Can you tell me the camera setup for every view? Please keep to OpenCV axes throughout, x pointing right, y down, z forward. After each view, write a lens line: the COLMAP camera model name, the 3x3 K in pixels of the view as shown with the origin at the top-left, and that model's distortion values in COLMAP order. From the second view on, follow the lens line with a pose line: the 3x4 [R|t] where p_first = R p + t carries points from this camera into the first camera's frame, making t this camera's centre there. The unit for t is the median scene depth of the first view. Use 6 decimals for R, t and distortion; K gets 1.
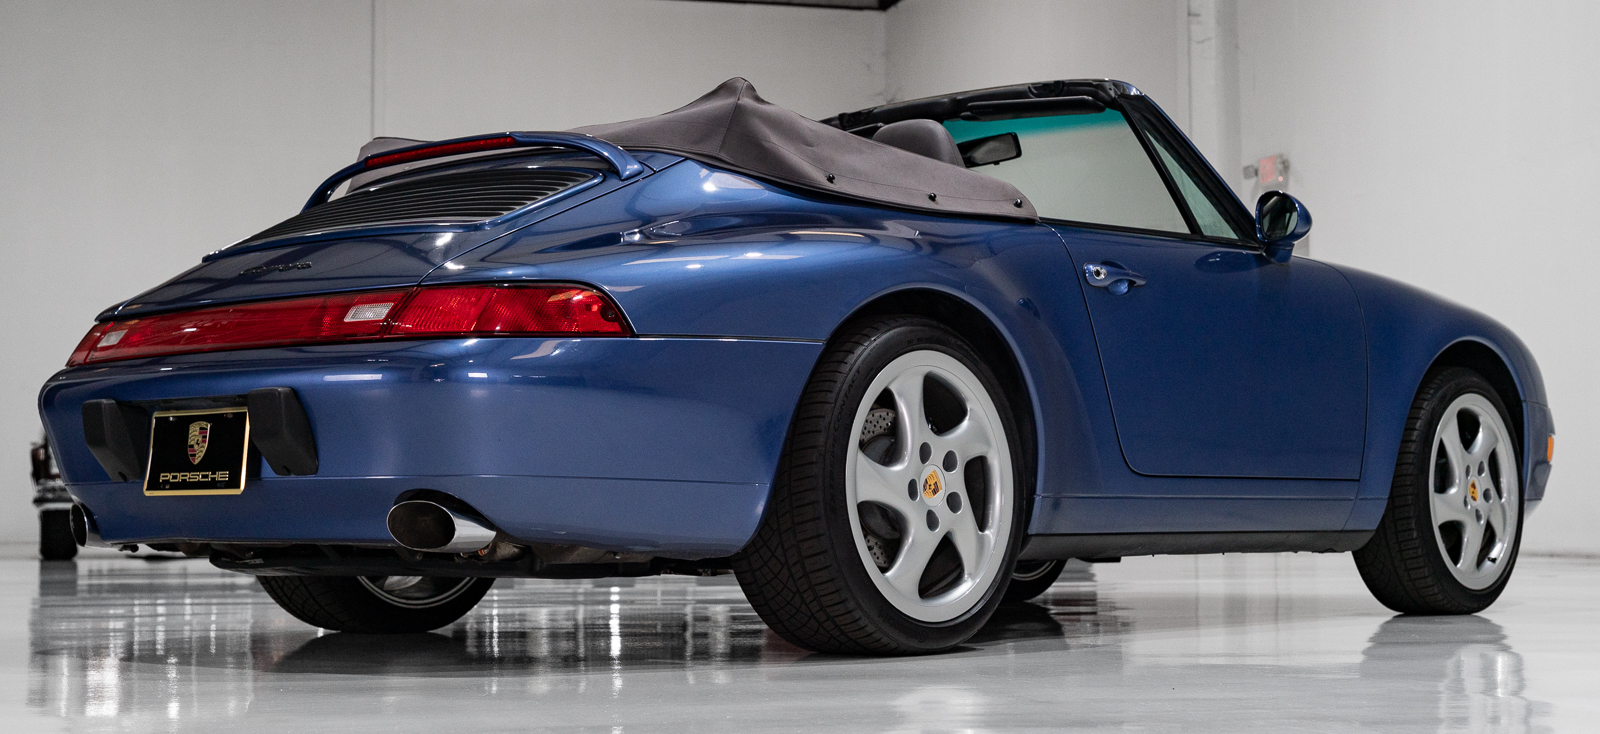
lens RADIAL K [[2442.5, 0, 808.8], [0, 2442.5, 380.4], [0, 0, 1]] dist [-0.016392, 0.000000]
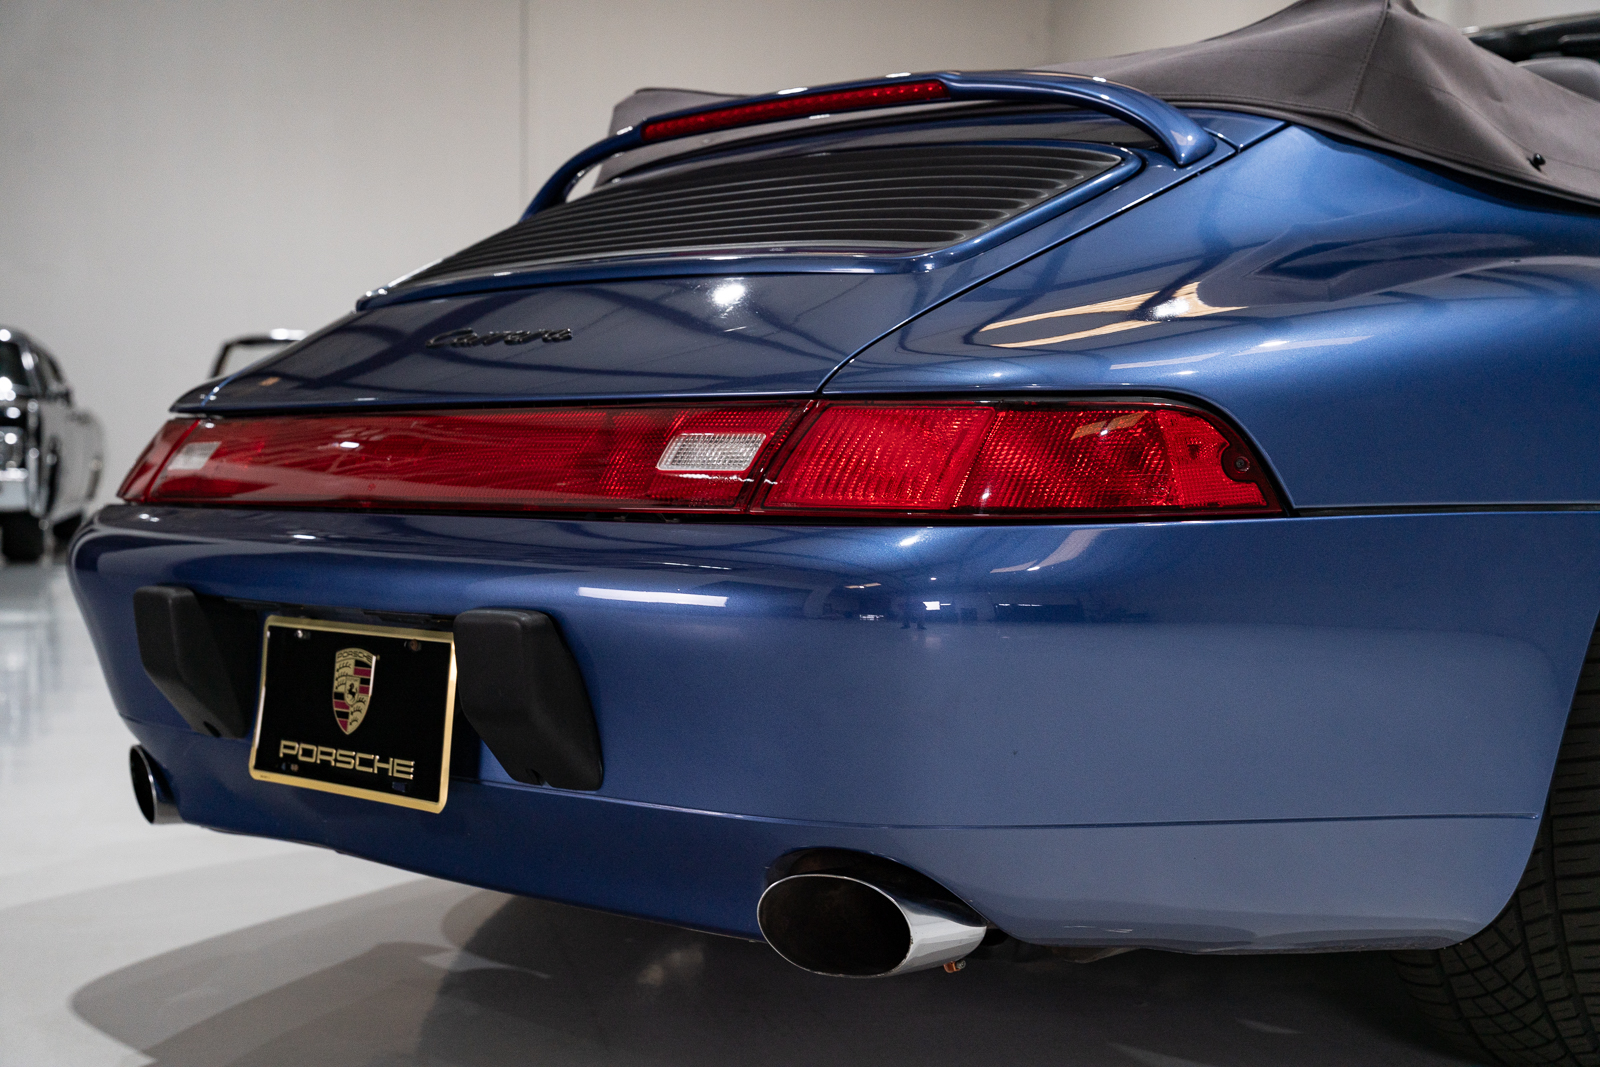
lens RADIAL K [[2258.0, 0, 783.7], [0, 2258.0, 536.7], [0, 0, 1]] dist [0.033952, 0.000000]
pose [[0.998405, 0.012463, -0.055069, -0.129606], [-0.007648, 0.996196, 0.086810, -0.045230], [0.055941, -0.086251, 0.994702, 0.517405]]
